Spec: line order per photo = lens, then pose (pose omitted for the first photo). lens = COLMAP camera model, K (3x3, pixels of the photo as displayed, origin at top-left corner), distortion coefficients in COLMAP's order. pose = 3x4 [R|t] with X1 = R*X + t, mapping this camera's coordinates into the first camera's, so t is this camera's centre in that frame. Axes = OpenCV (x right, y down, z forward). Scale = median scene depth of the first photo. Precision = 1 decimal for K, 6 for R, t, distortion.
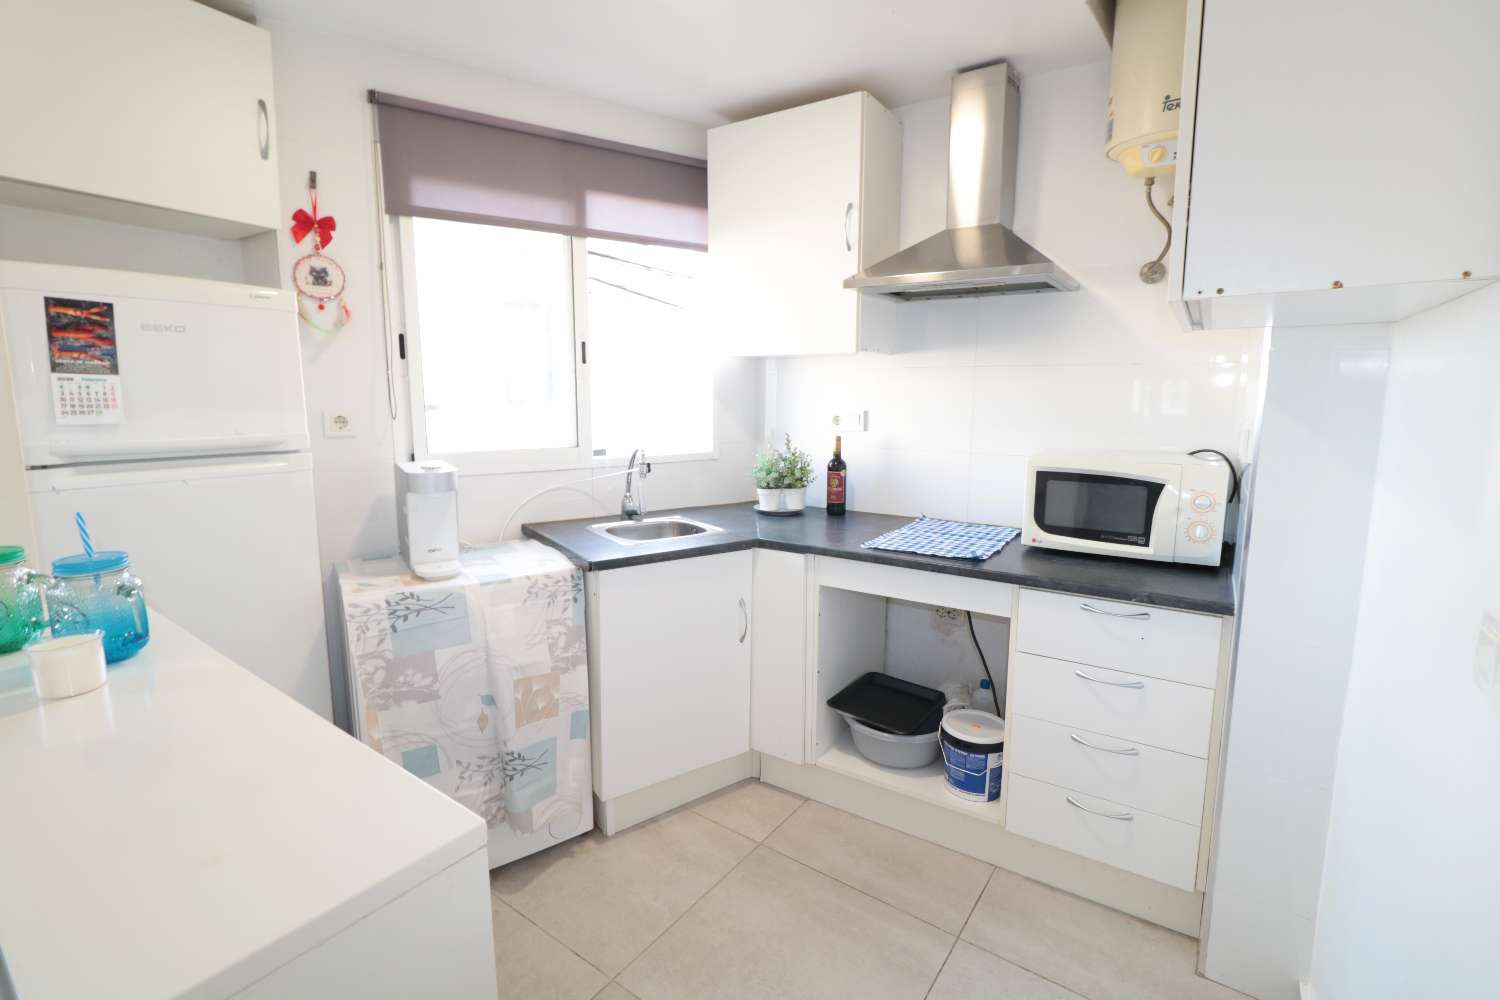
lens RADIAL K [[703.3, 0, 750.0], [0, 703.3, 500.0], [0, 0, 1]] dist [0.010535, 0.000129]
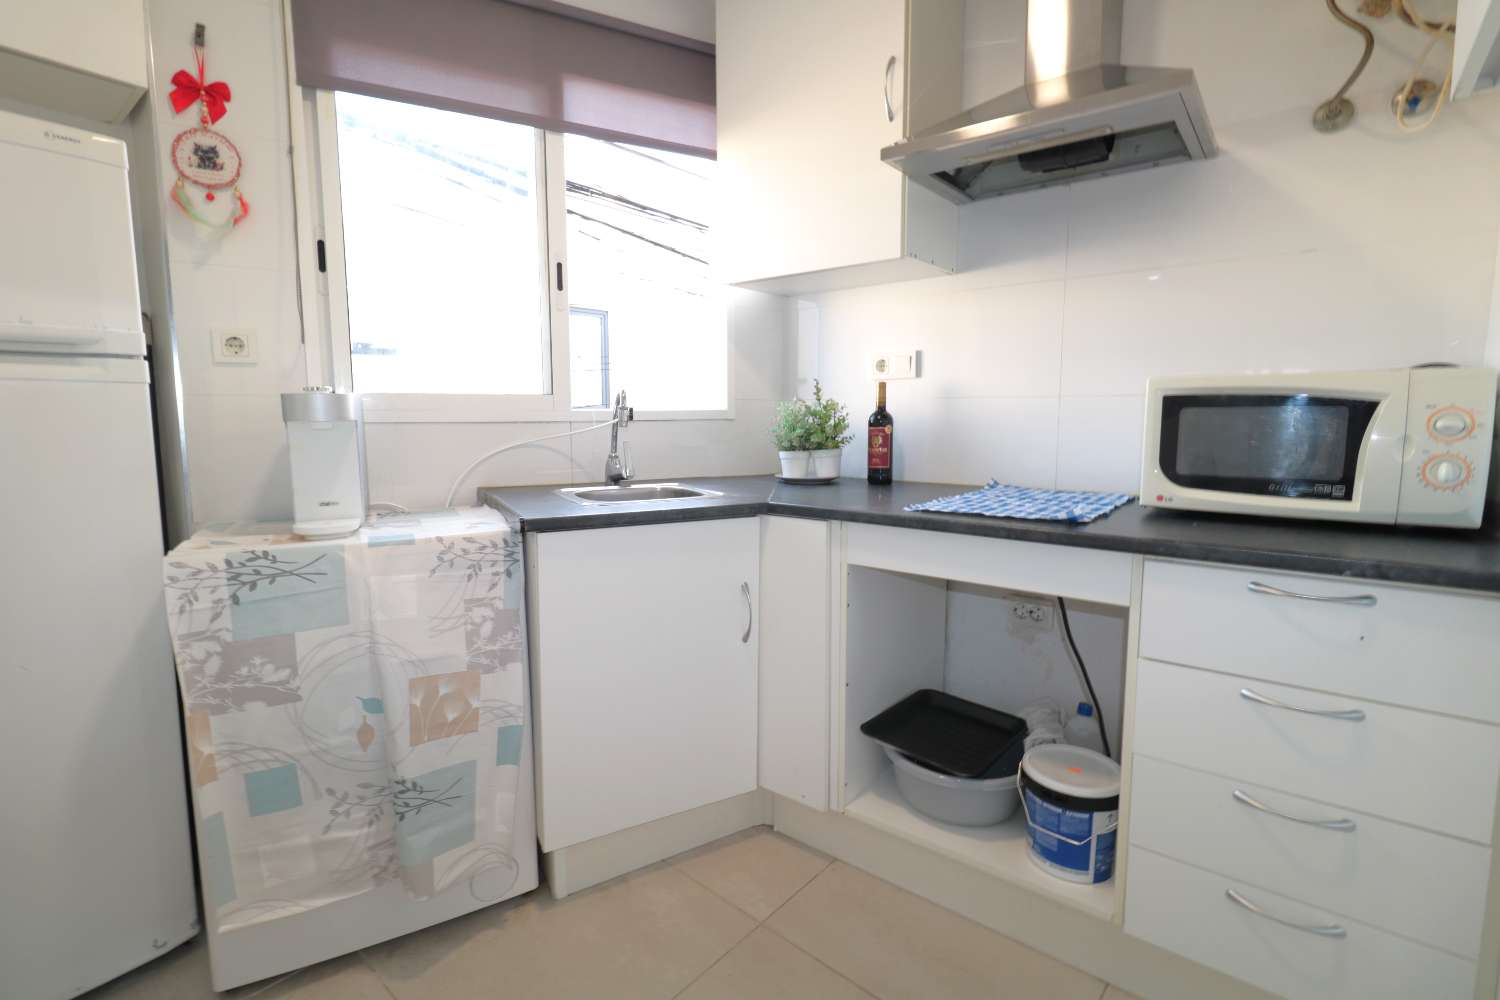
lens RADIAL K [[709.3, 0, 750.2], [0, 709.3, 491.0], [0, 0, 1]] dist [0.001476, 0.000125]
pose [[0.995468, 0.005372, -0.094942, 0.072610], [-0.009233, 0.999146, -0.040269, 0.081926], [0.094645, 0.040963, 0.994668, 0.277164]]
